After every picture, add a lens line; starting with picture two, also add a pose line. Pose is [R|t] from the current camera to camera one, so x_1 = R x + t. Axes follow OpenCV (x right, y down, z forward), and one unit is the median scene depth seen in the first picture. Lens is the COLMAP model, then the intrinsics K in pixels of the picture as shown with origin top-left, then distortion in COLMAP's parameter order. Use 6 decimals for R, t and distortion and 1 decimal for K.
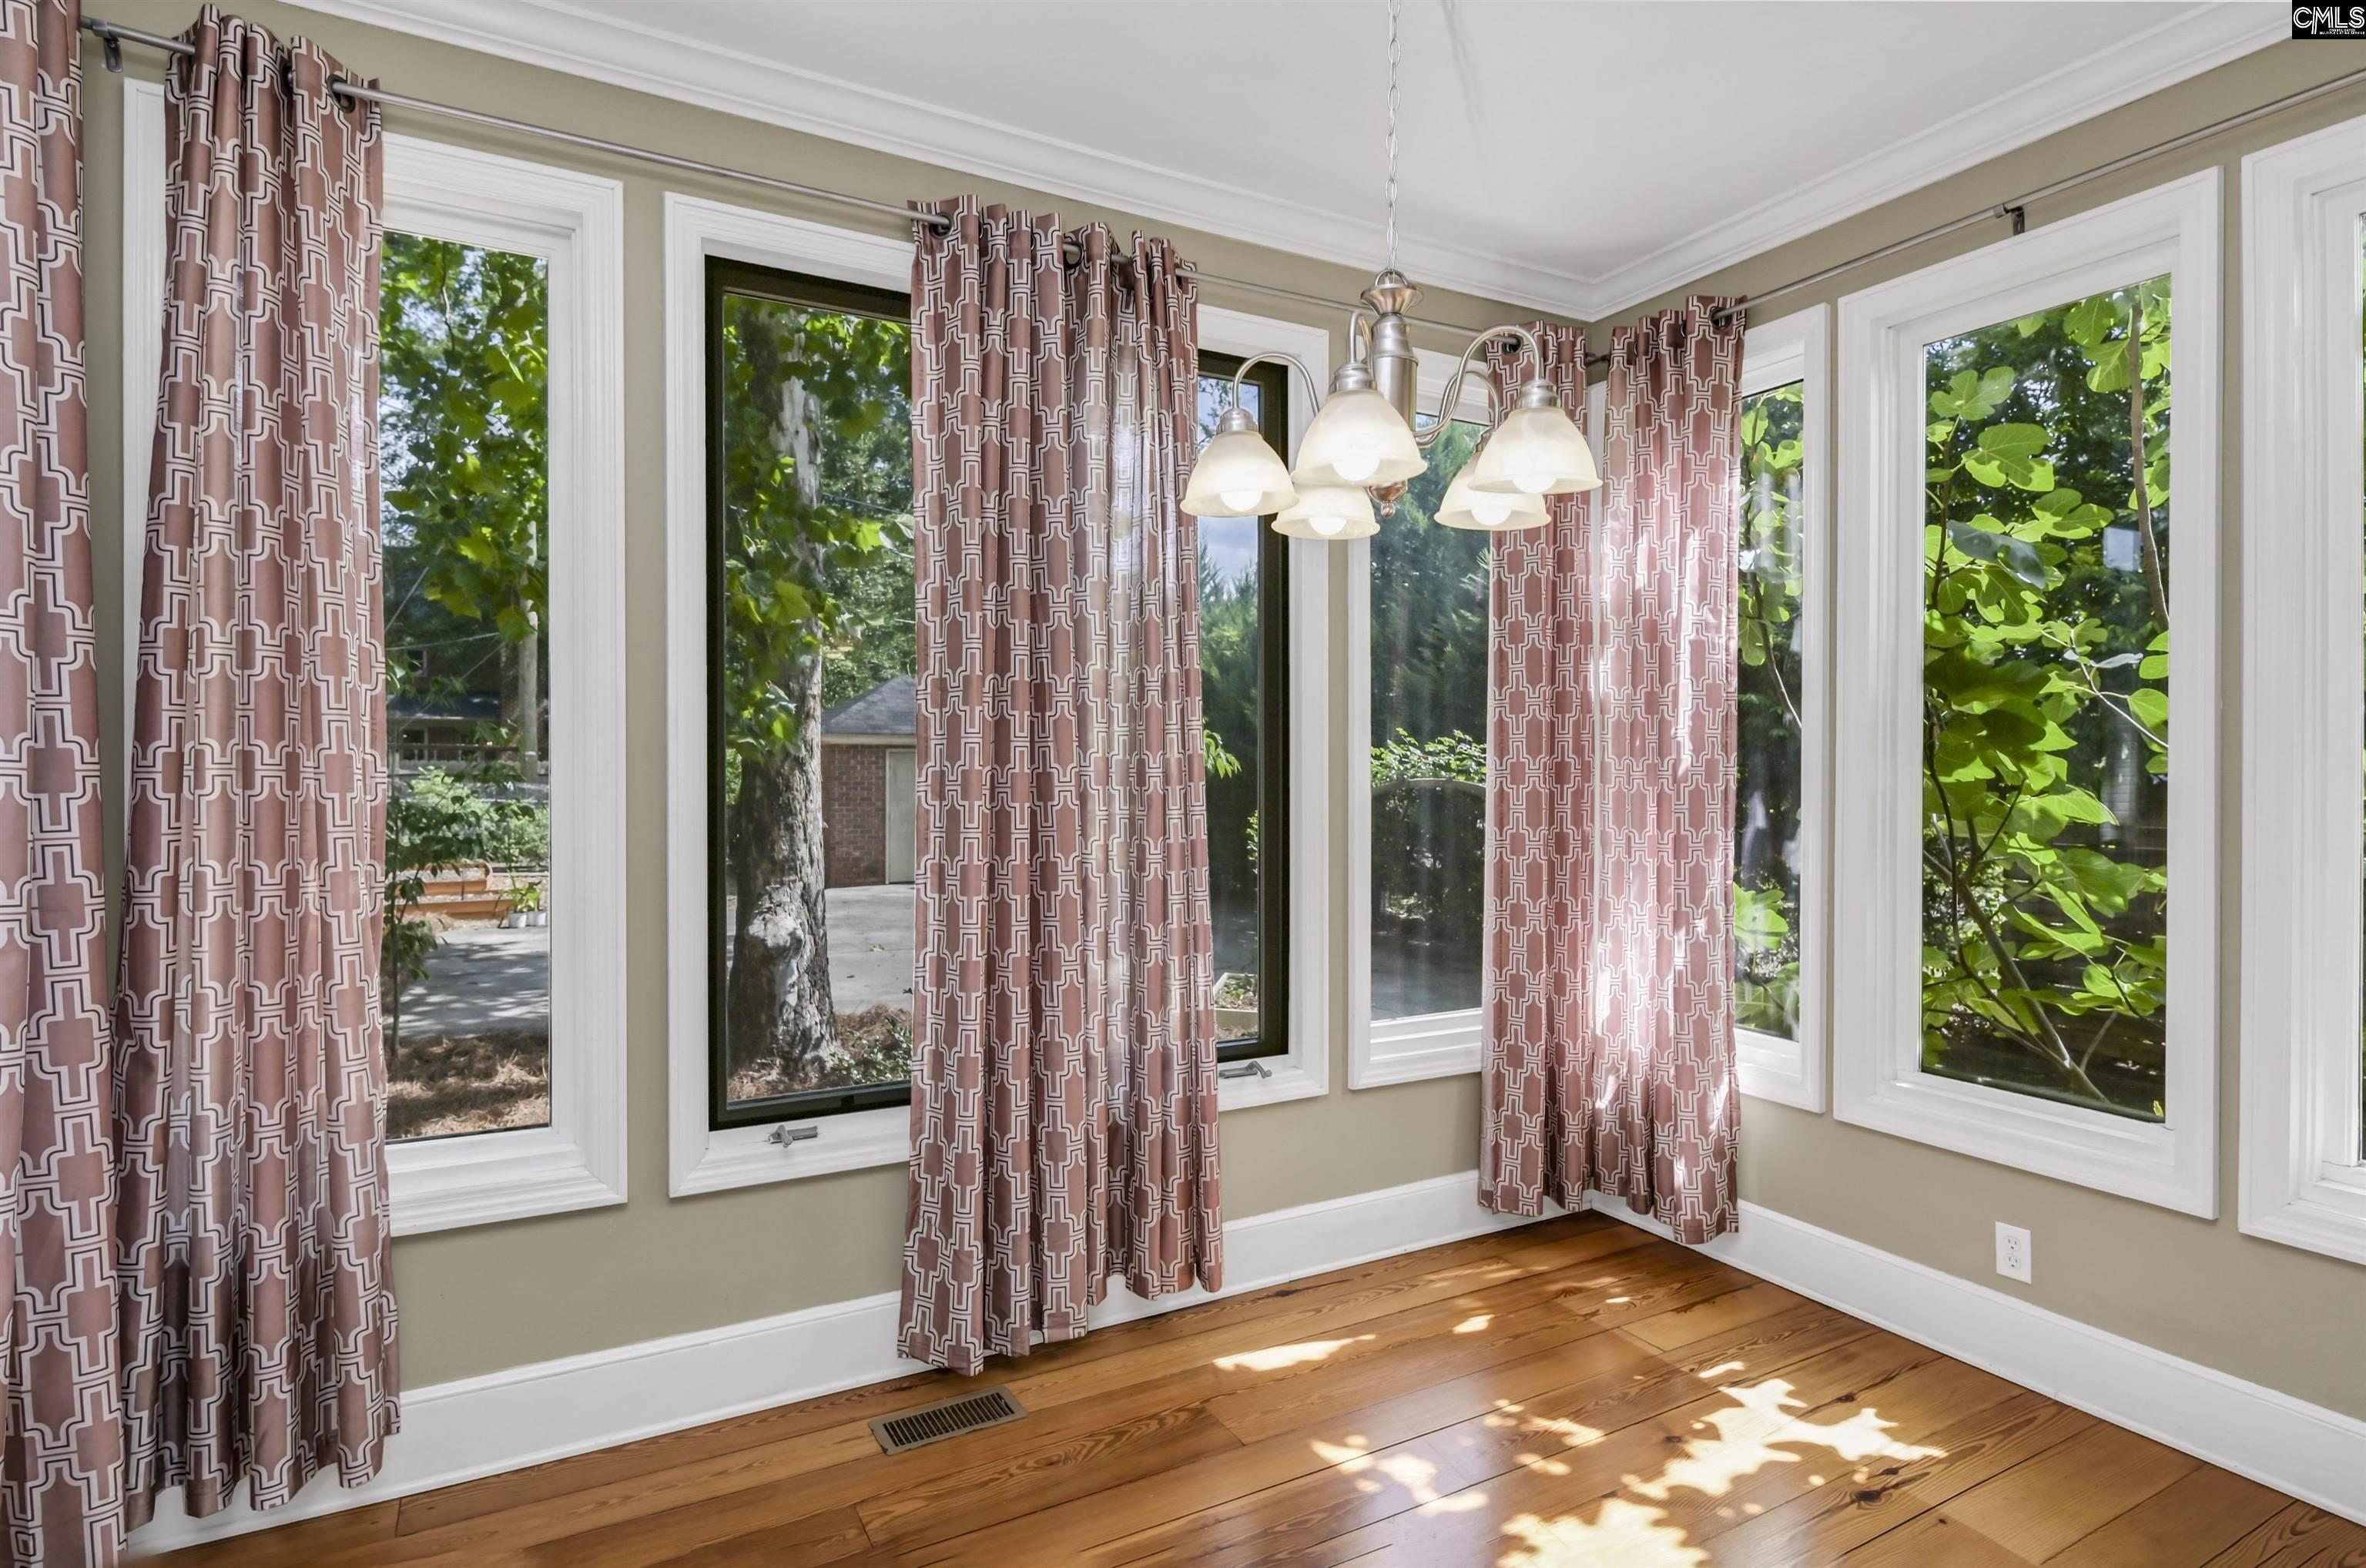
lens RADIAL K [[1155.4, 0, 1186.8], [0, 1155.4, 777.7], [0, 0, 1]] dist [-0.003256, -0.001139]
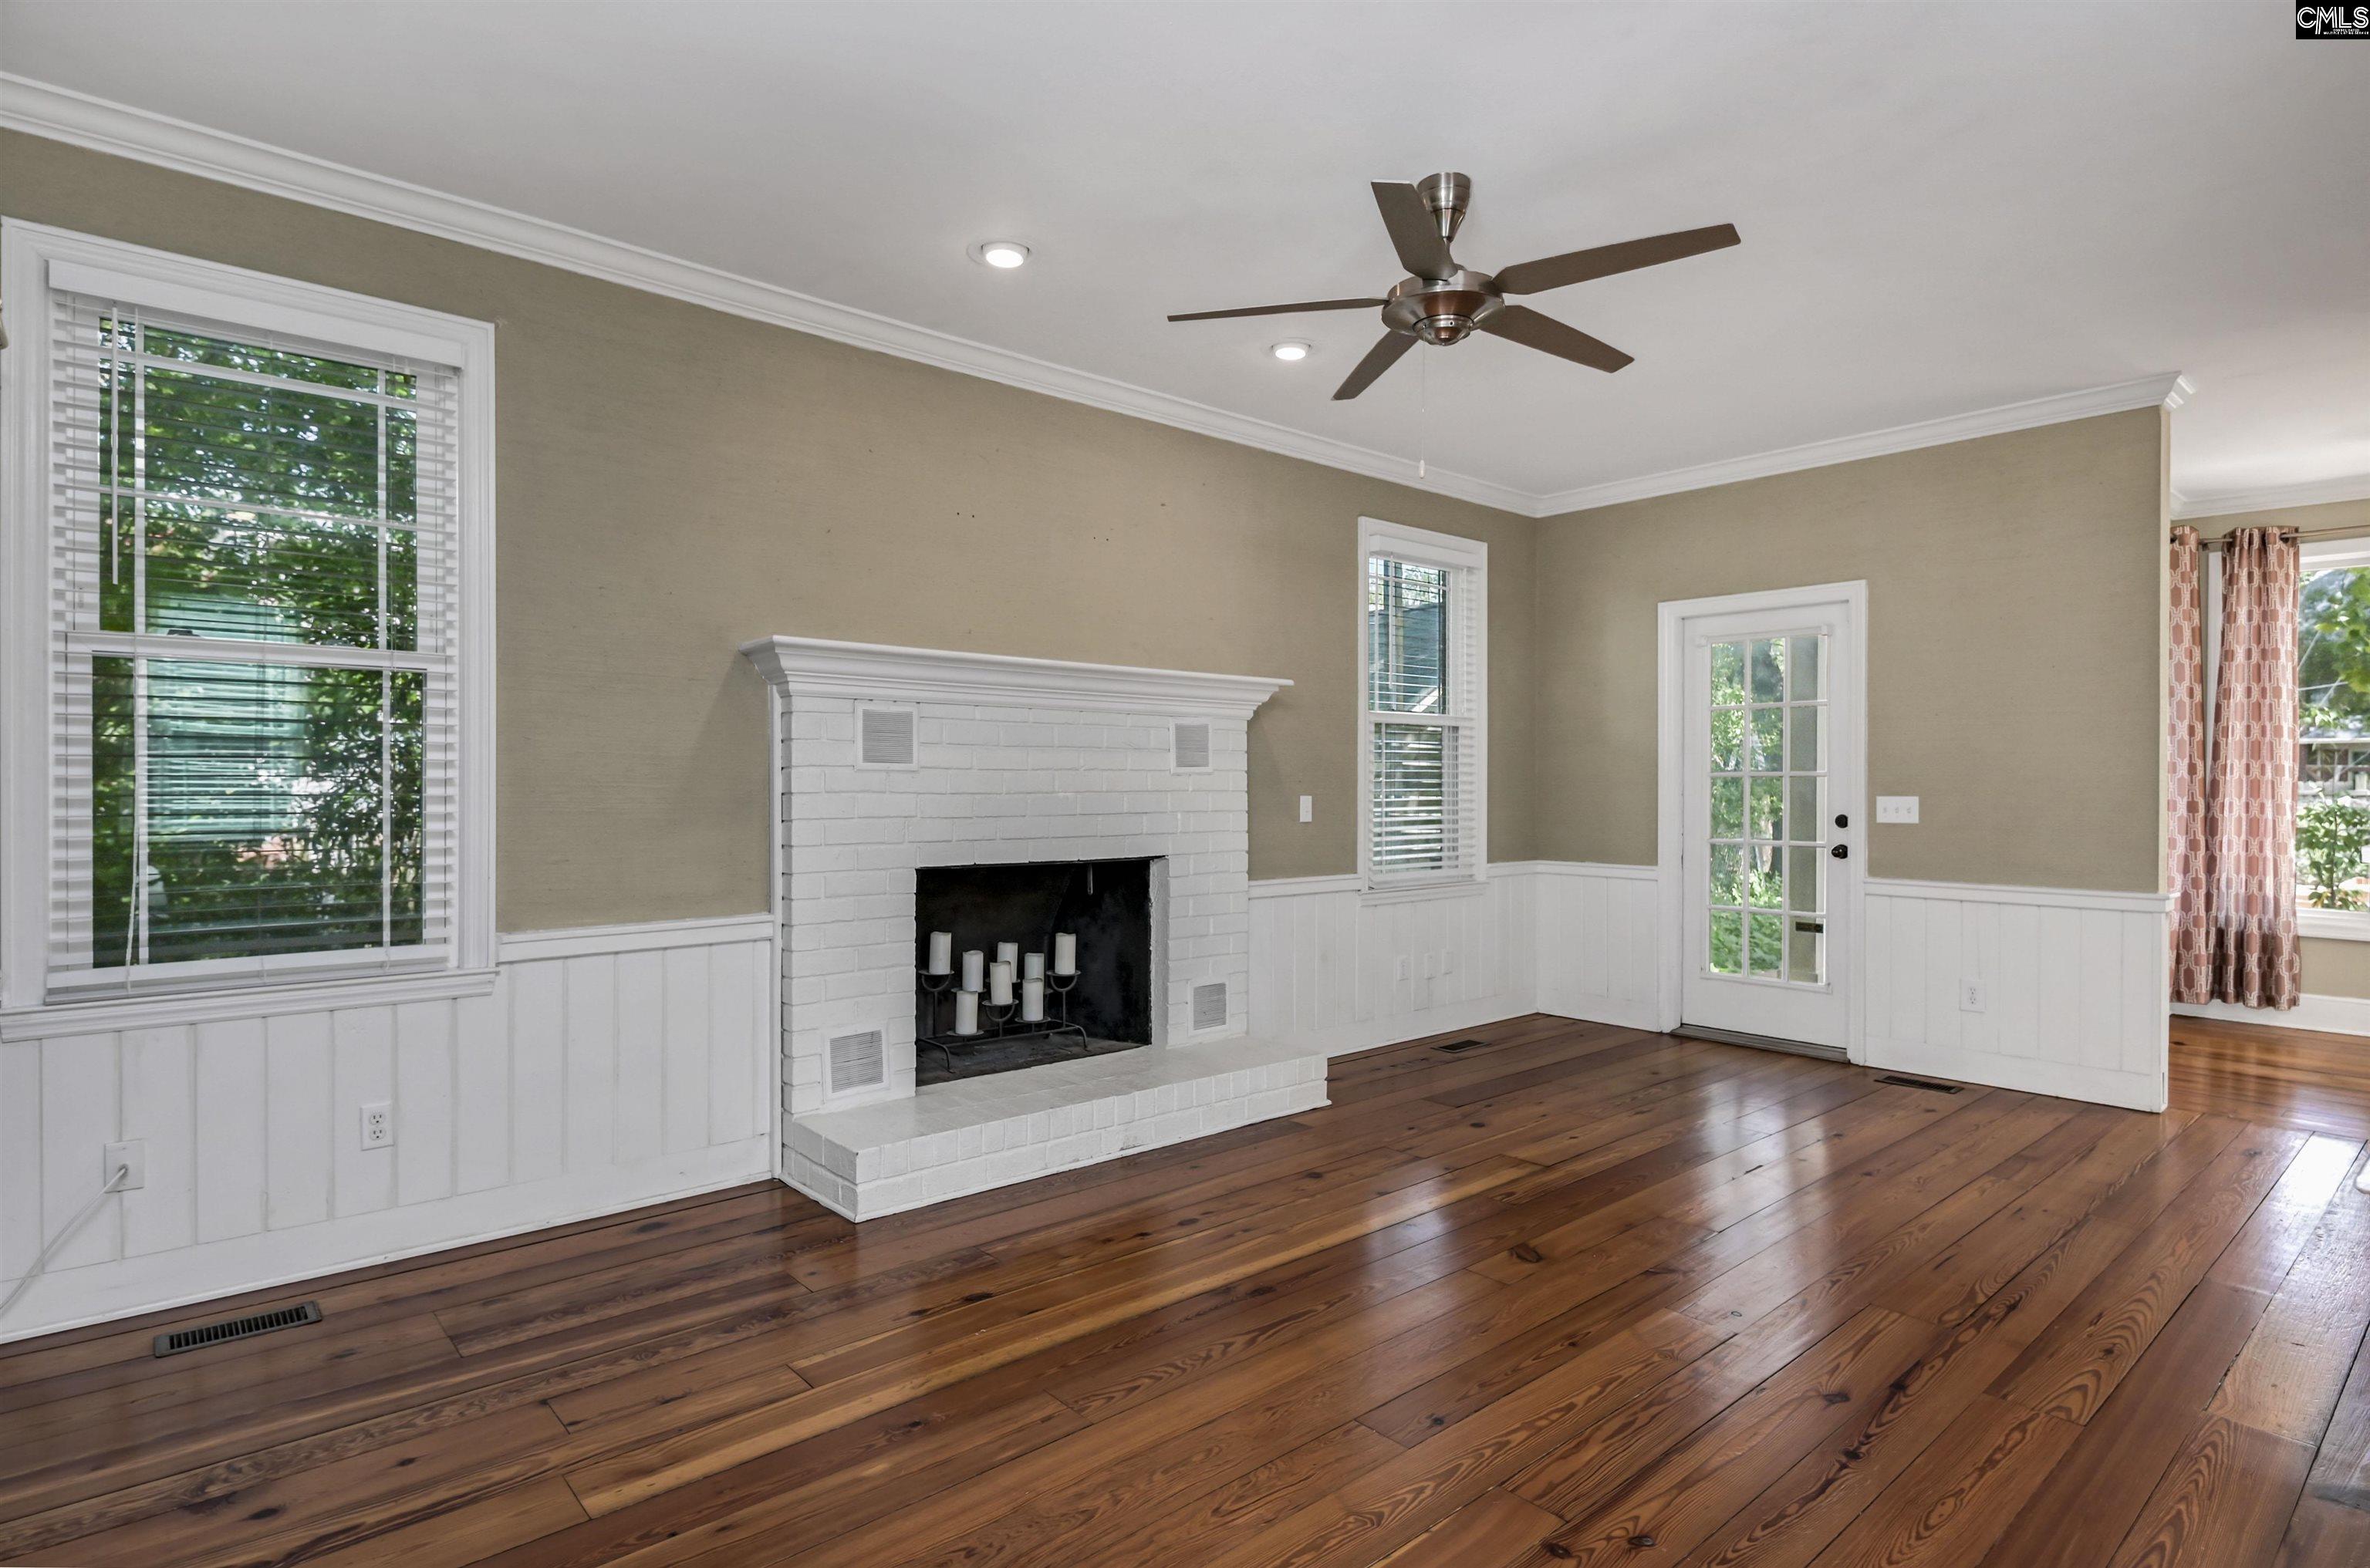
lens RADIAL K [[1157.2, 0, 1180.0], [0, 1157.2, 786.2], [0, 0, 1]] dist [-0.003256, -0.001139]
pose [[0.151207, 0.012177, -0.988427, 1.791391], [-0.007168, 0.999911, 0.011222, 0.024788], [0.988476, 0.005388, 0.151281, -2.275437]]
